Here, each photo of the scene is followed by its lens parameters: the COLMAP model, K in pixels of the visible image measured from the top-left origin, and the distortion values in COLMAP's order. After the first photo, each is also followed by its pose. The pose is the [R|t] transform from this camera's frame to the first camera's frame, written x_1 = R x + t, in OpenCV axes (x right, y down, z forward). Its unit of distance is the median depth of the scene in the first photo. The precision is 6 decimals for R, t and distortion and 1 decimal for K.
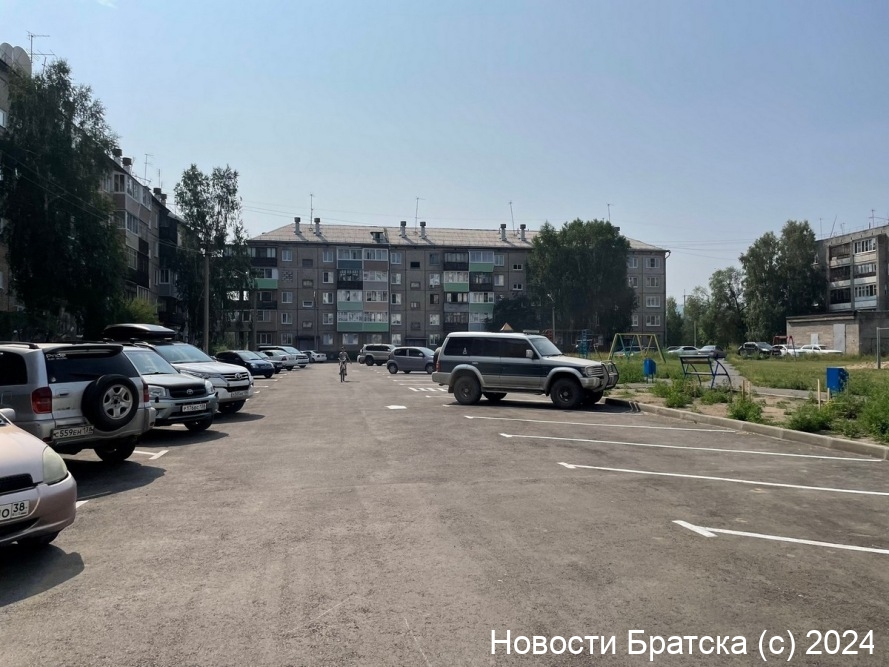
lens RADIAL K [[670.8, 0, 443.5], [0, 670.8, 332.5], [0, 0, 1]] dist [0.060524, -0.065789]
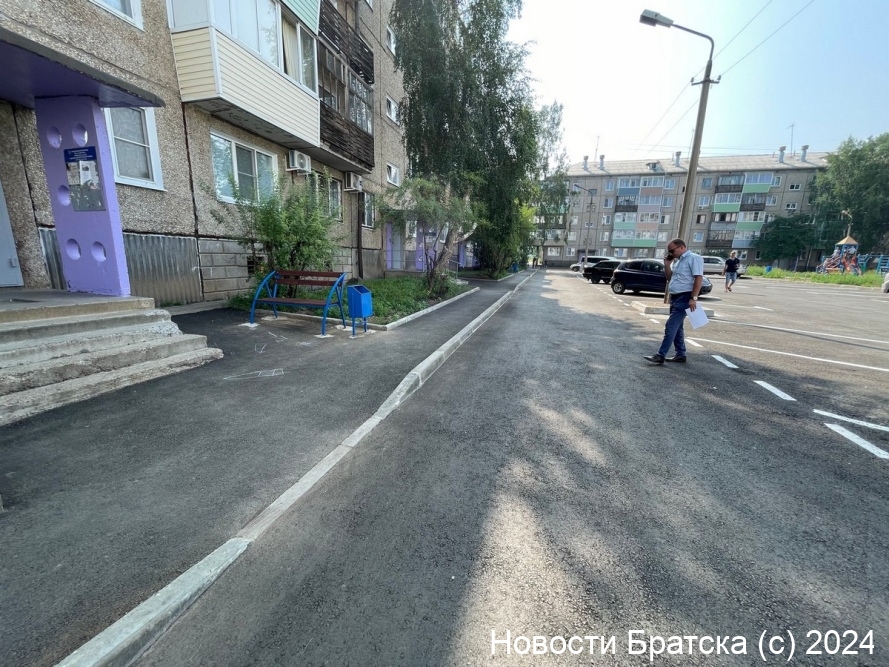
lens RADIAL K [[360.0, 0, 445.7], [0, 360.0, 333.1], [0, 0, 1]] dist [-0.002285, -0.000103]
pose [[0.904114, 0.107356, -0.413585, -0.140317], [-0.012076, 0.973956, 0.226415, 0.007942], [0.427121, -0.199711, 0.881864, 0.208462]]
